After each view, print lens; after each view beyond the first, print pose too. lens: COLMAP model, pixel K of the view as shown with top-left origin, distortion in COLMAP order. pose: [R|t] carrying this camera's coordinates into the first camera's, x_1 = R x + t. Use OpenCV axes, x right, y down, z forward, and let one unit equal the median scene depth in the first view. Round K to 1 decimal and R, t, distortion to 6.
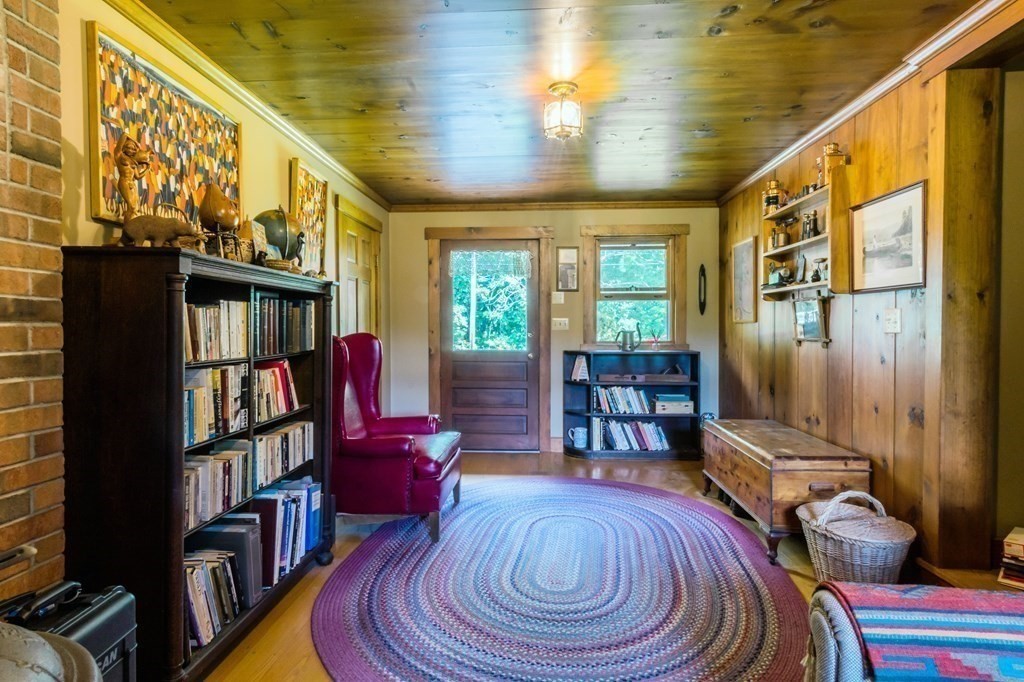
lens RADIAL K [[540.6, 0, 512.0], [0, 540.6, 341.0], [0, 0, 1]] dist [0.001053, -0.000012]
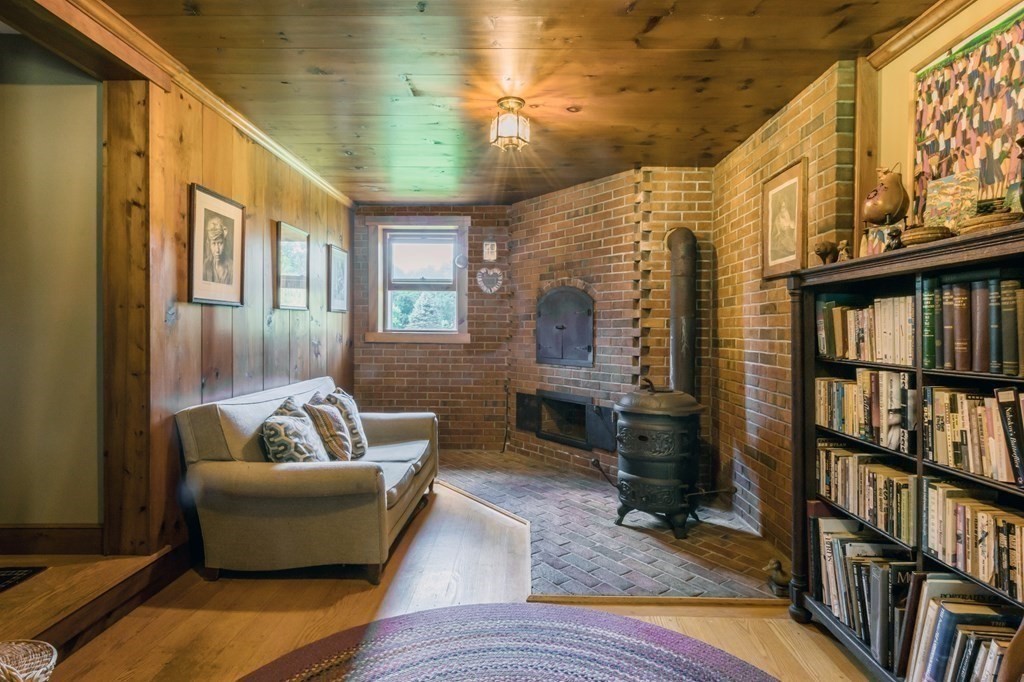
lens RADIAL K [[540.6, 0, 512.0], [0, 540.6, 341.0], [0, 0, 1]] dist [0.001053, -0.000012]
pose [[-0.998985, -0.003034, -0.044945, 0.130661], [-0.005005, 0.999027, 0.043811, -0.039540], [0.044769, 0.043992, -0.998028, 1.846779]]
